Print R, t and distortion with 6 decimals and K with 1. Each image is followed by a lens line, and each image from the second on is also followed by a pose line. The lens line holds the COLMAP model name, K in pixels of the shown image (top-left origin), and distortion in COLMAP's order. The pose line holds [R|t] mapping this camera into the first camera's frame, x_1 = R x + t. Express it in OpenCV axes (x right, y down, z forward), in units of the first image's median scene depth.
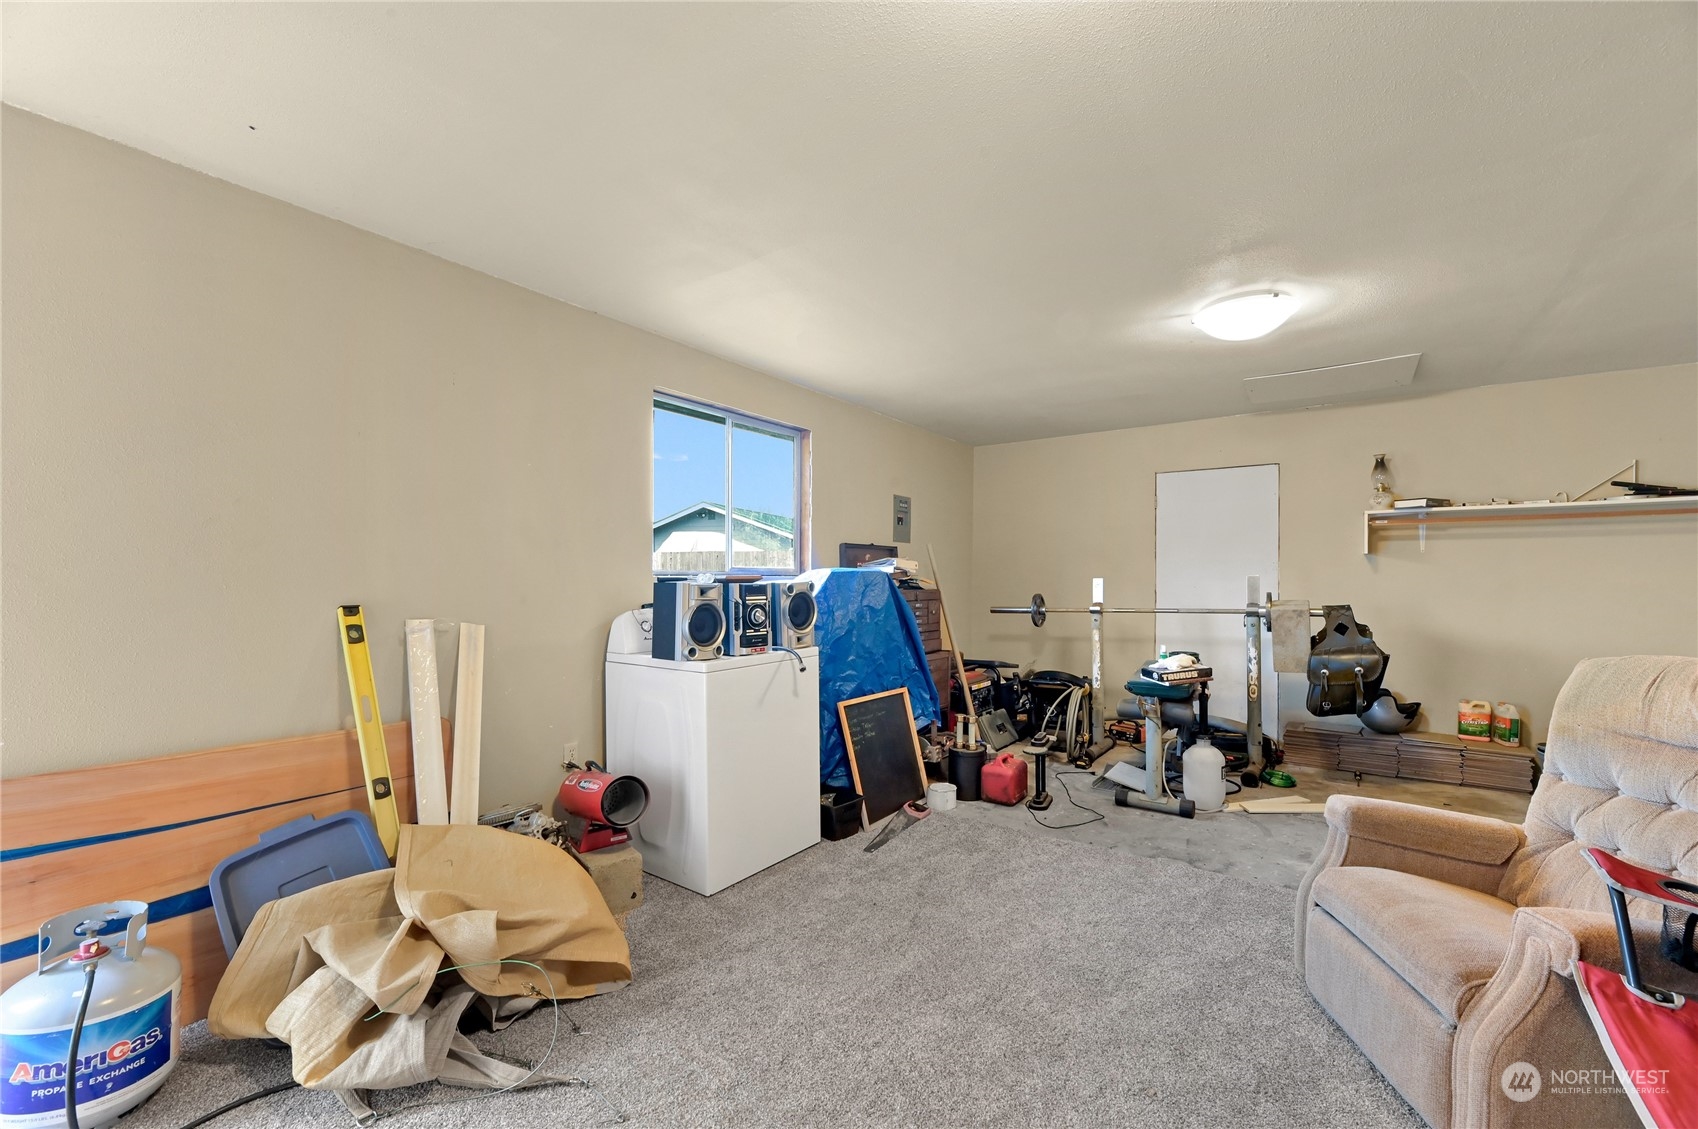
lens RADIAL K [[707.5, 0, 843.8], [0, 707.5, 566.8], [0, 0, 1]] dist [0.004203, -0.000006]
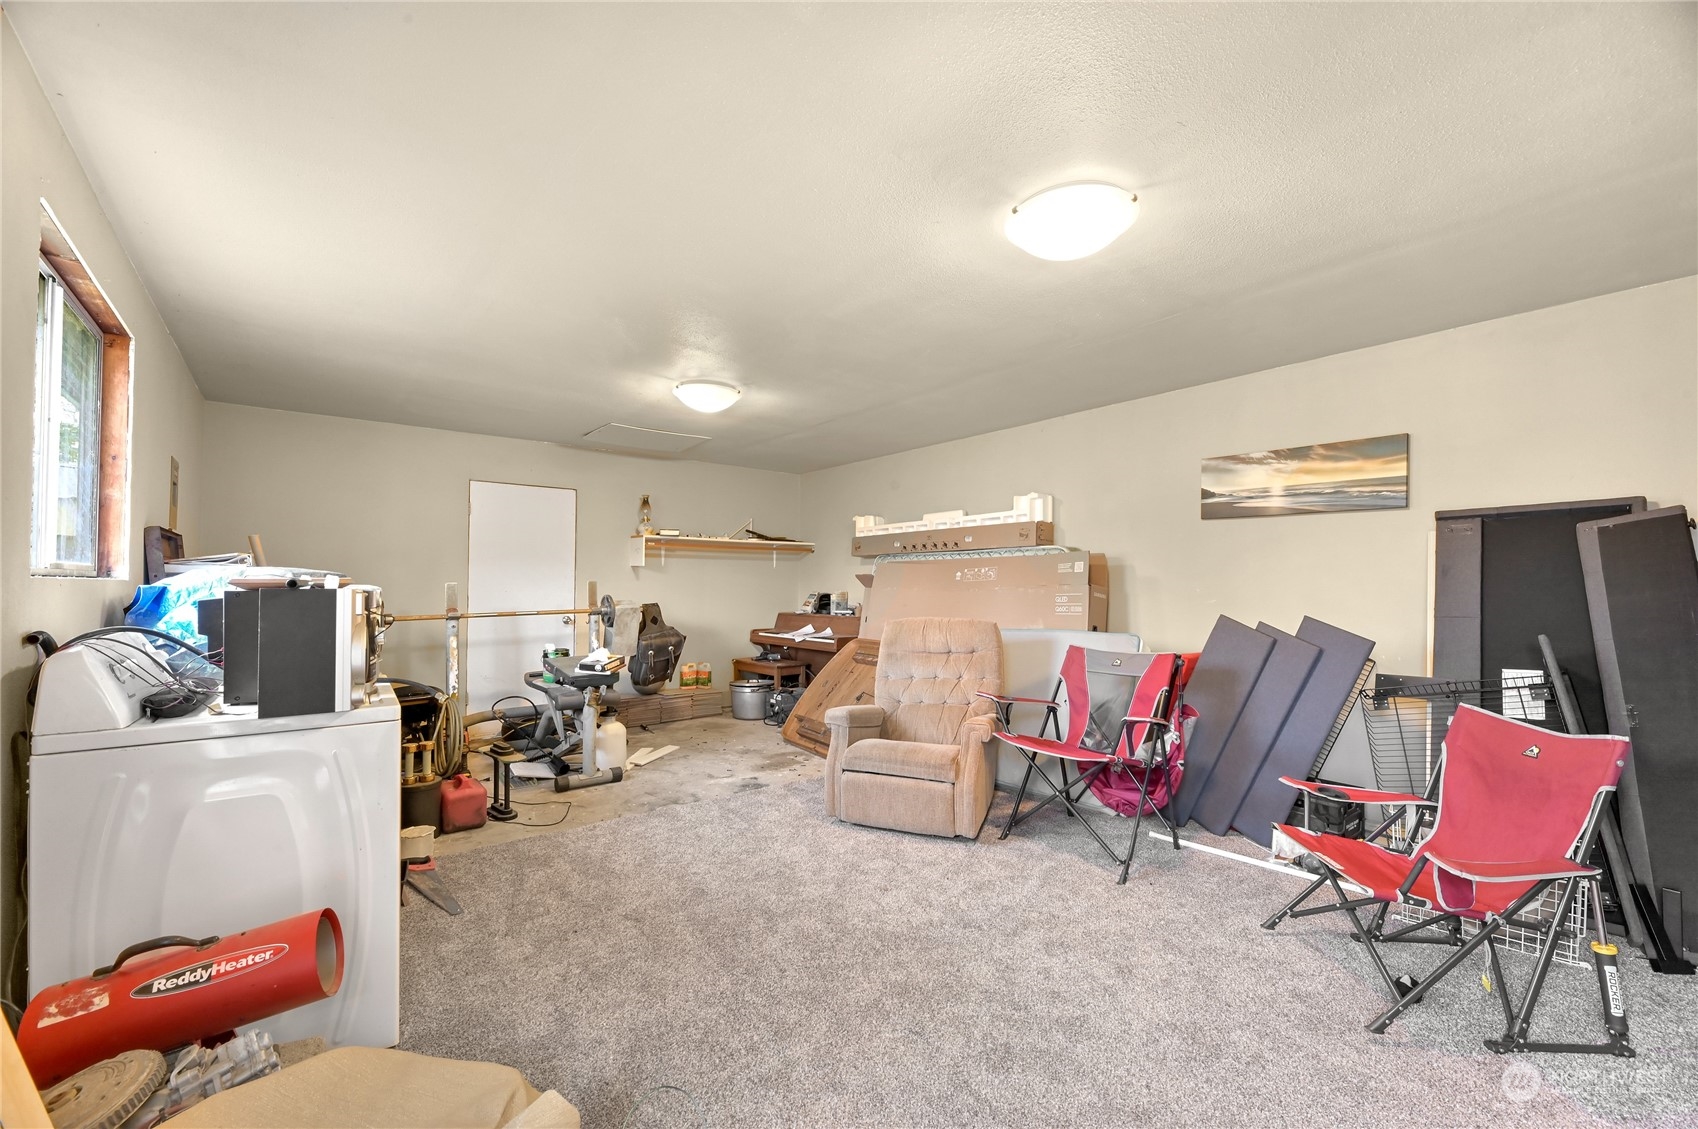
lens RADIAL K [[707.5, 0, 843.0], [0, 707.5, 575.5], [0, 0, 1]] dist [0.004203, -0.000006]
pose [[0.260172, 0.013618, 0.965466, -0.564742], [-0.017009, 0.999810, -0.009519, 0.007349], [-0.965413, -0.013945, 0.260354, 0.308918]]
